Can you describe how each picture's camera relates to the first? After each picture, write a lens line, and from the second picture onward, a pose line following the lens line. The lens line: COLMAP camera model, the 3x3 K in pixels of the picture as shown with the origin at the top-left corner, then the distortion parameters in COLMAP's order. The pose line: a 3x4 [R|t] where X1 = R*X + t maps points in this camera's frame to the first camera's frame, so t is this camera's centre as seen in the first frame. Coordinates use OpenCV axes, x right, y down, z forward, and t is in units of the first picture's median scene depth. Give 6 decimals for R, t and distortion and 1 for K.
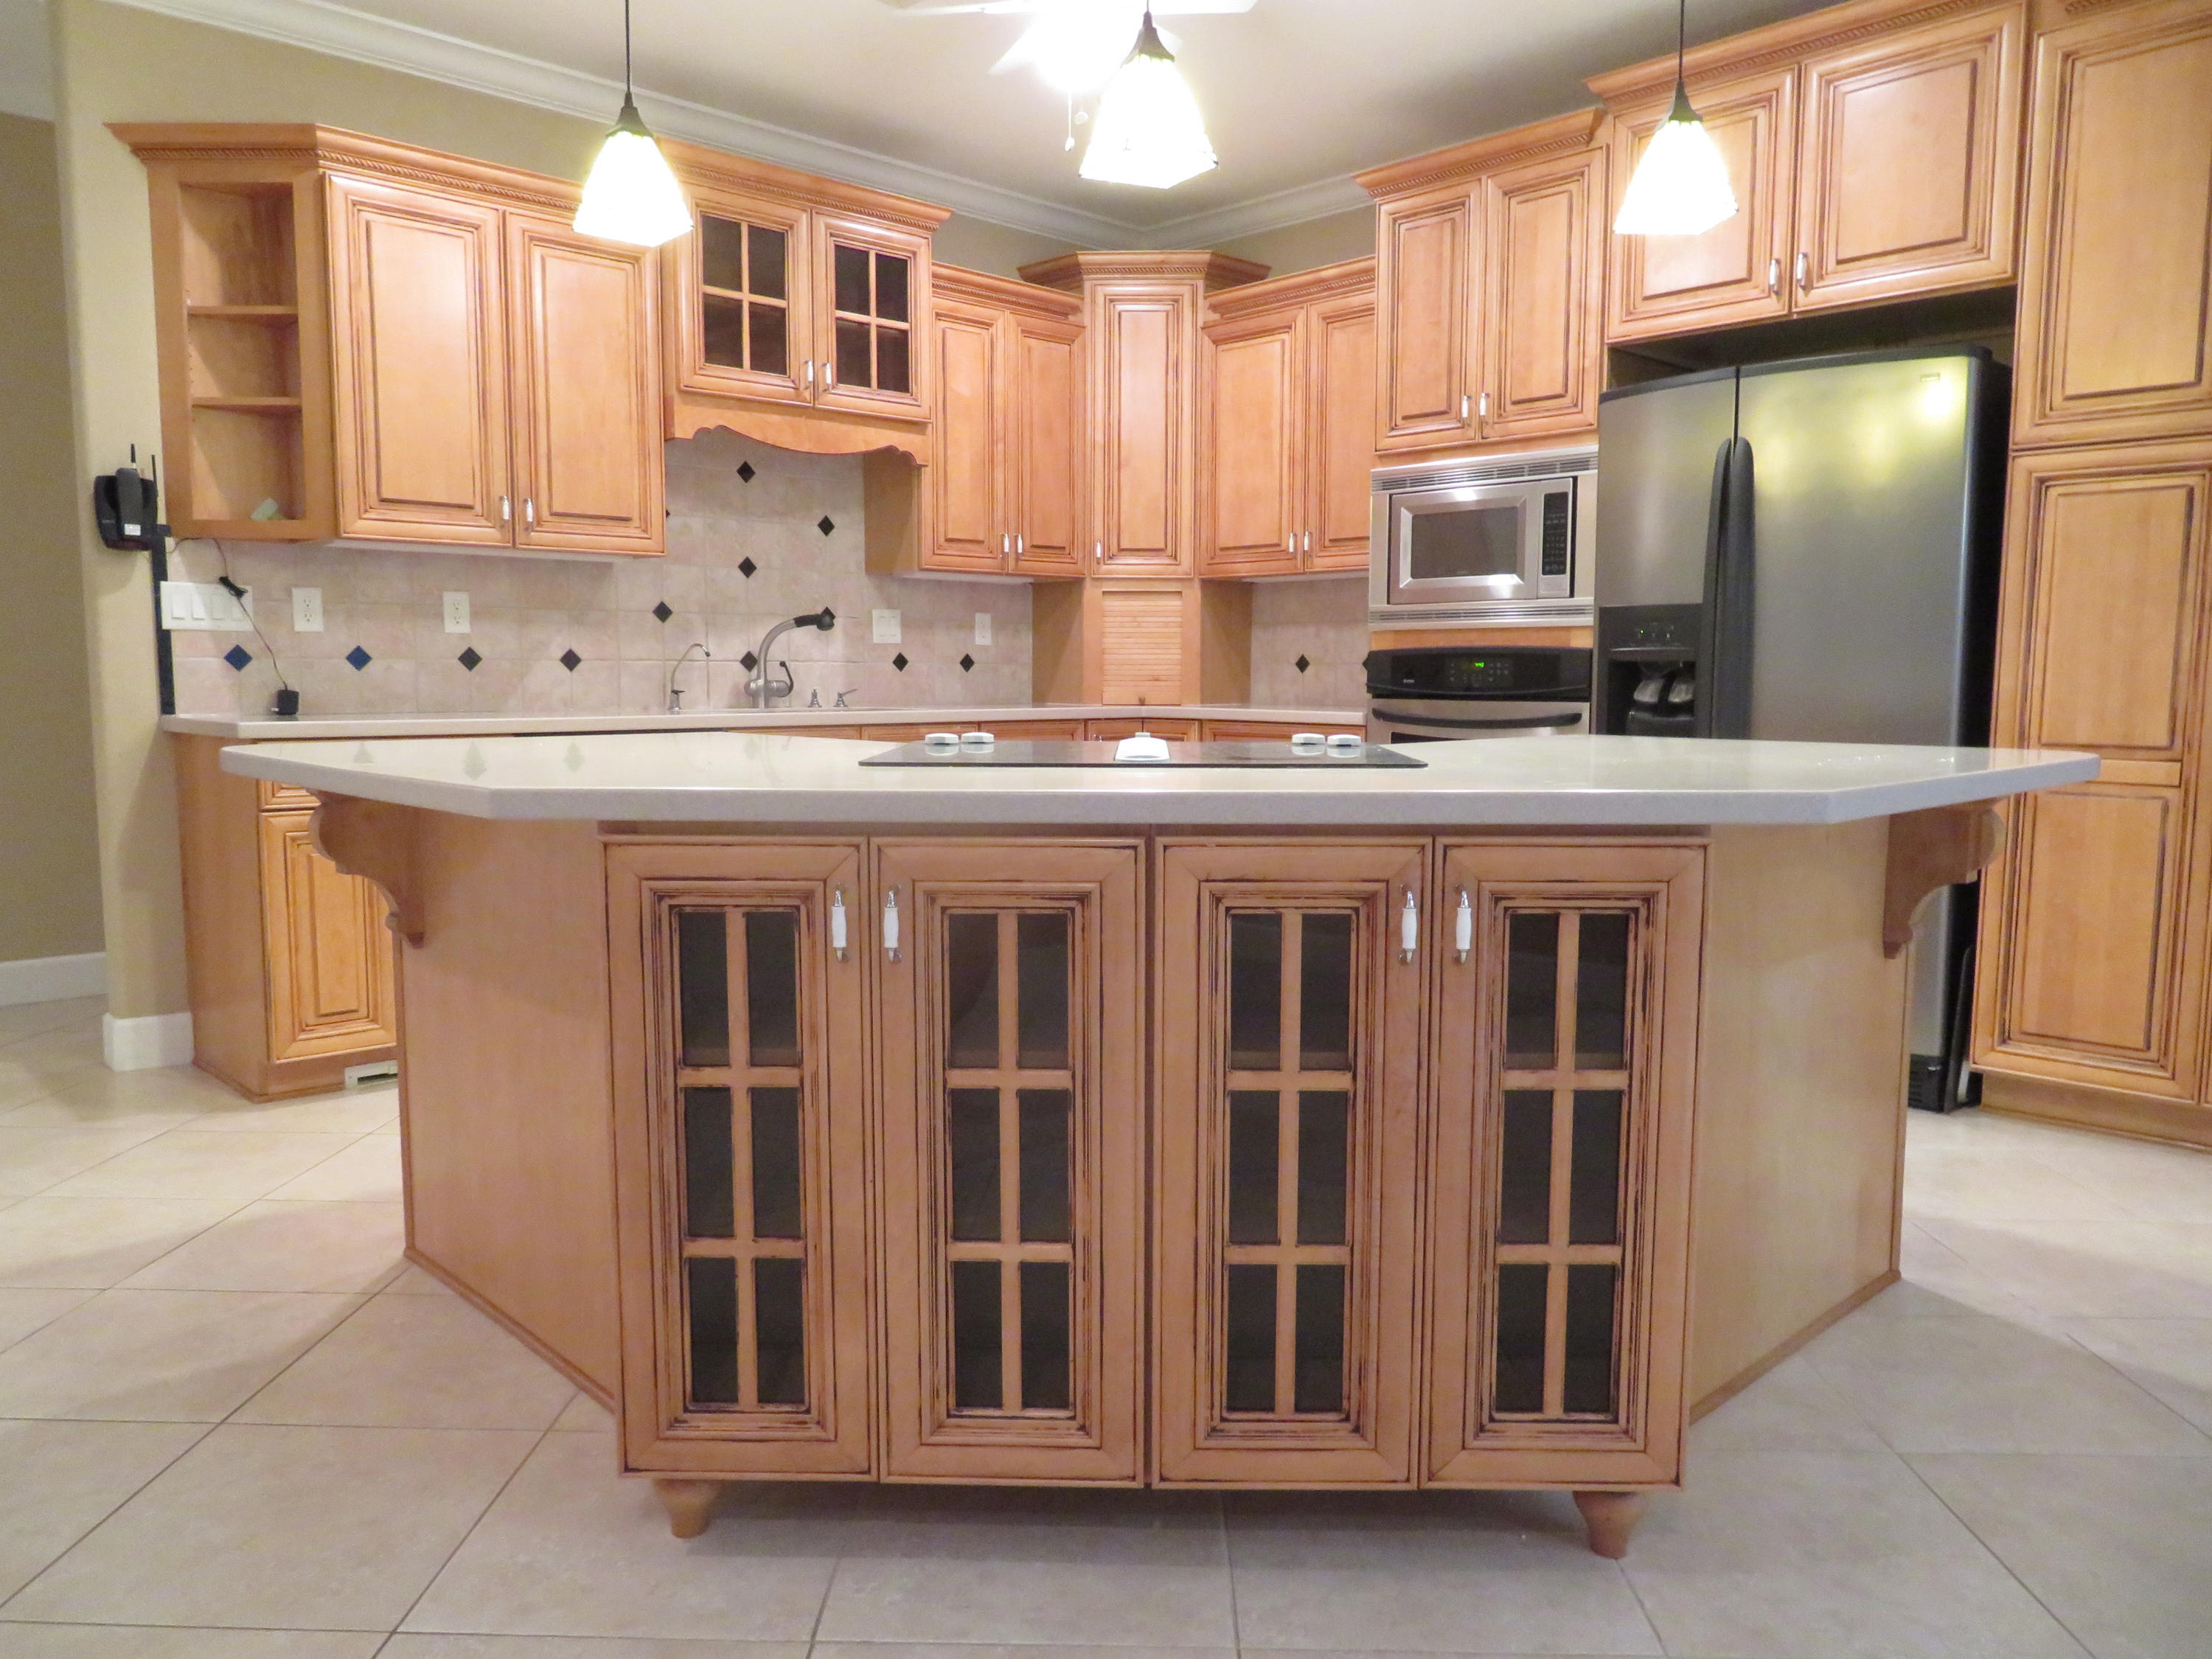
lens RADIAL K [[1580.7, 0, 1094.0], [0, 1580.7, 845.9], [0, 0, 1]] dist [-0.008690, 0.001900]
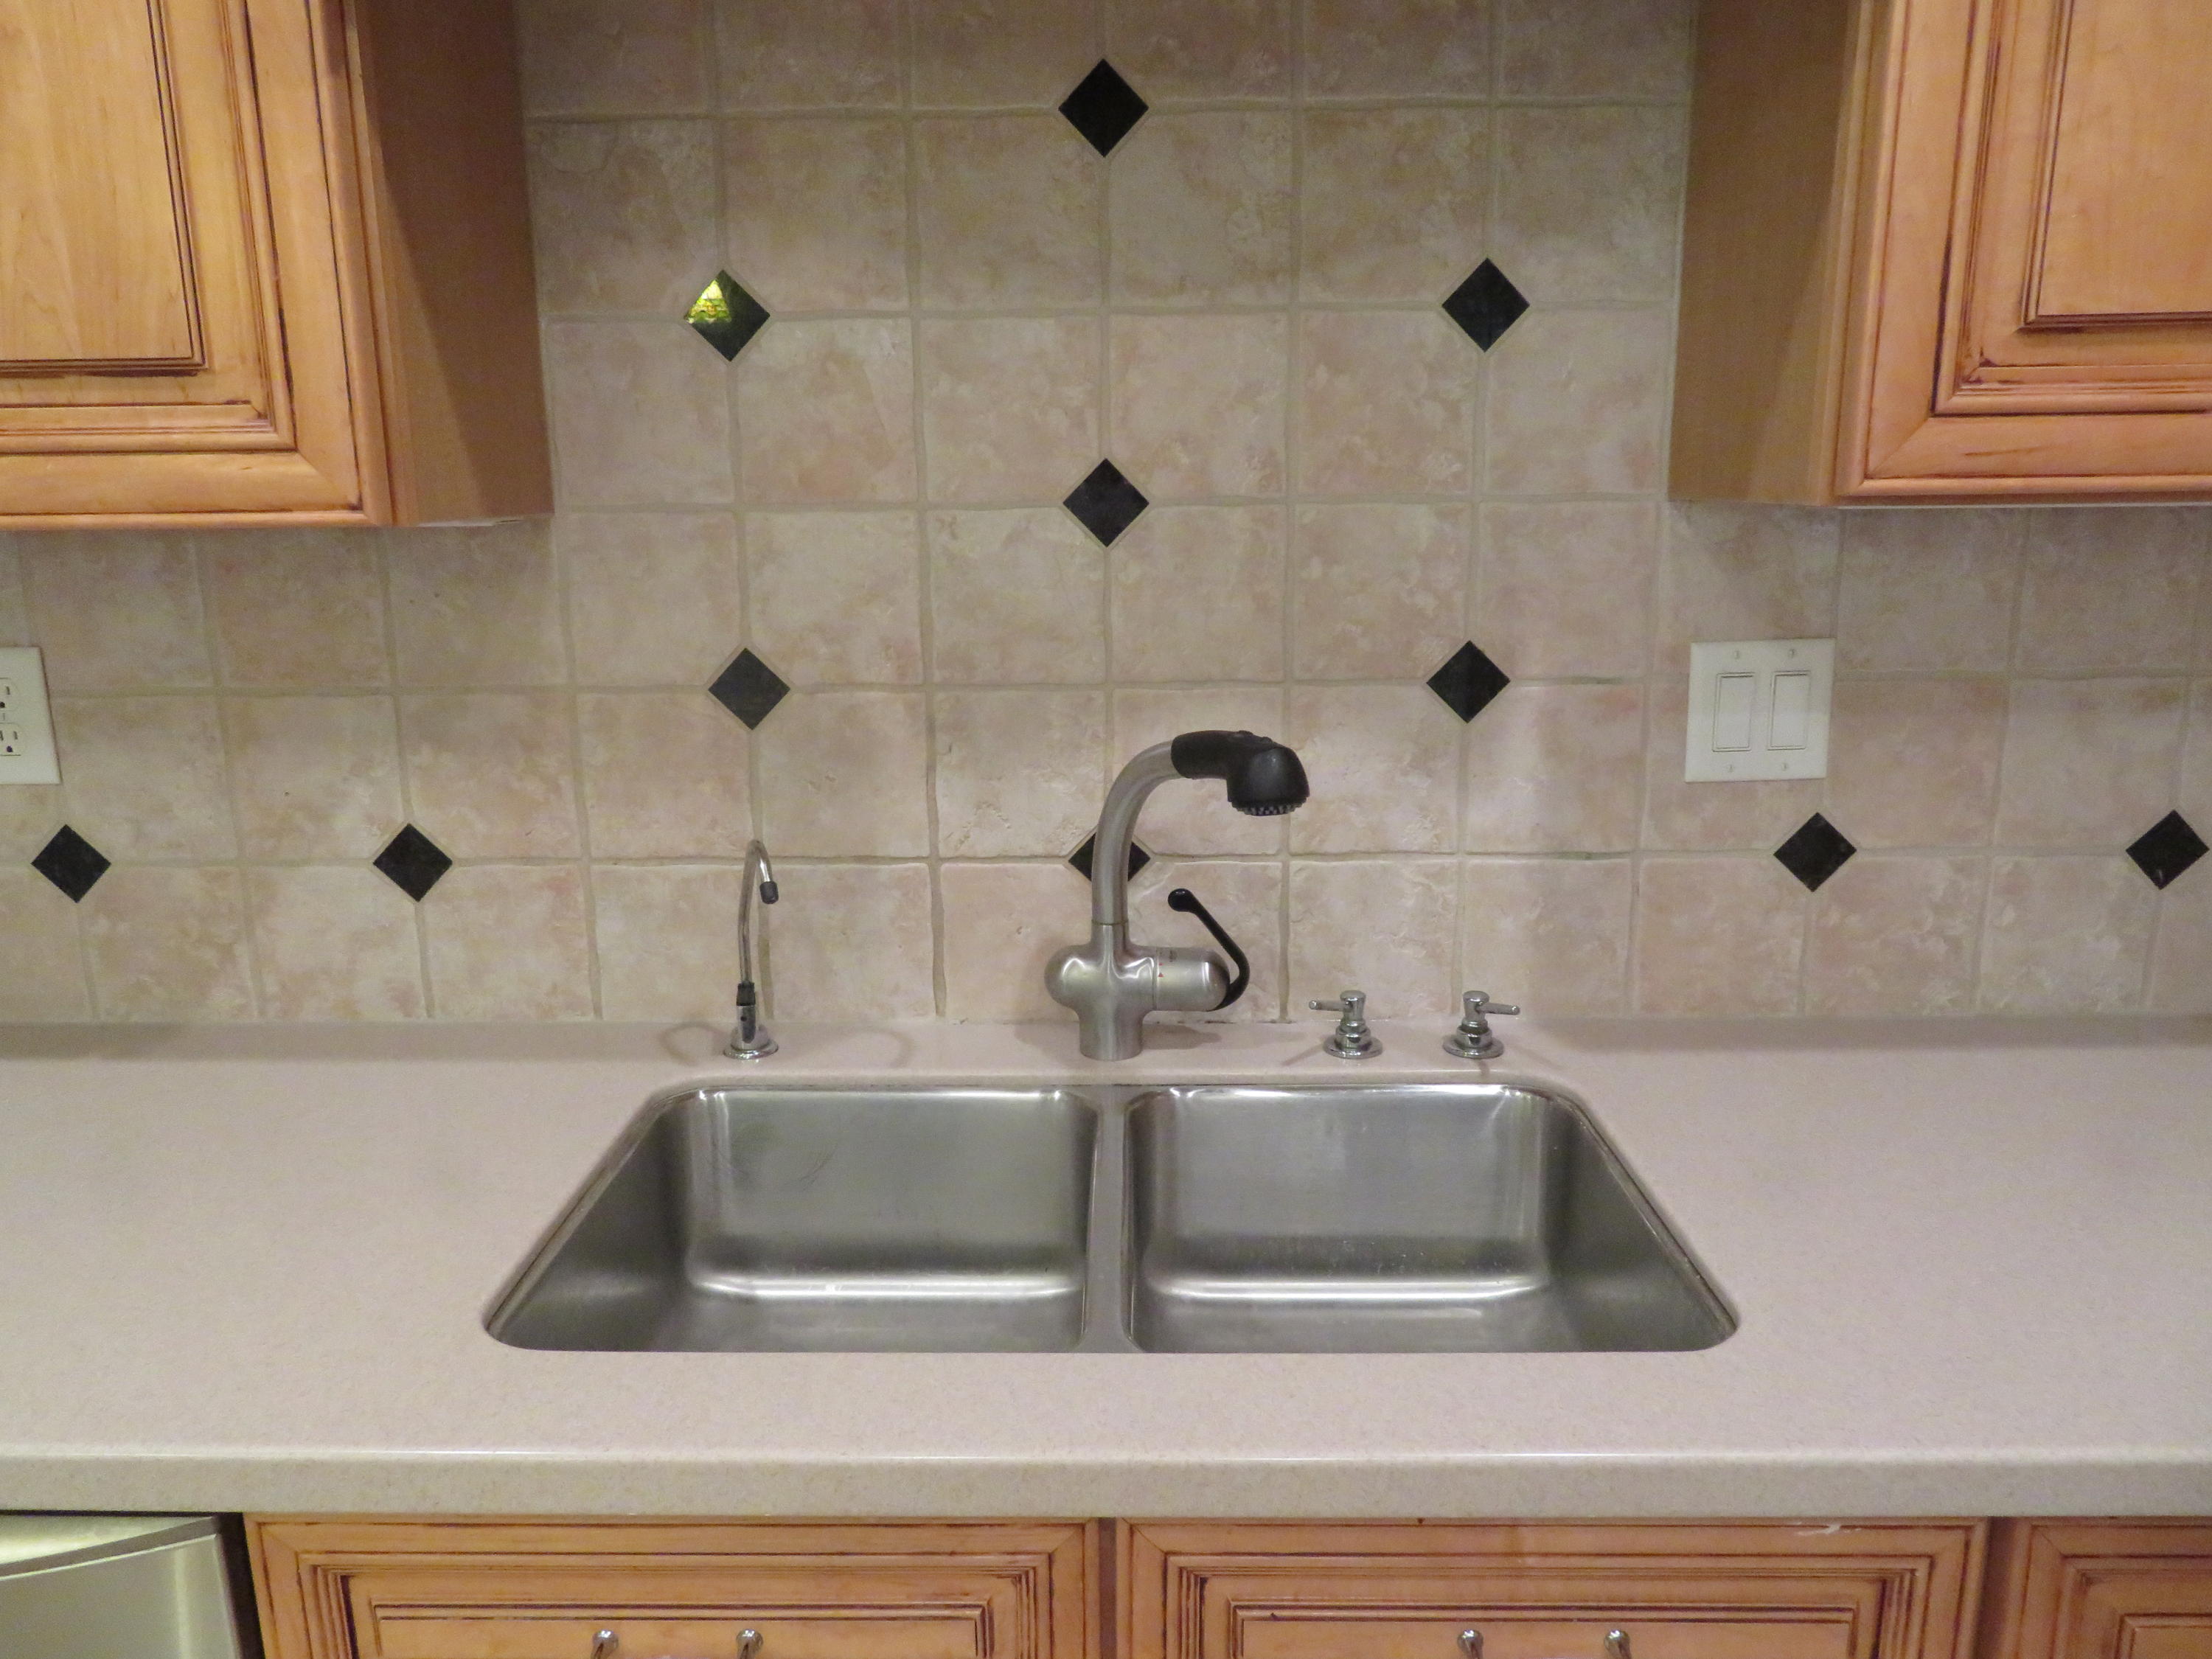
lens RADIAL K [[1580.7, 0, 1097.8], [0, 1580.7, 847.6], [0, 0, 1]] dist [-0.008690, 0.001900]
pose [[0.712926, 0.147500, -0.685551, -0.040064], [-0.064228, 0.987253, 0.145621, -0.170715], [0.698292, -0.059785, 0.713312, 0.876709]]
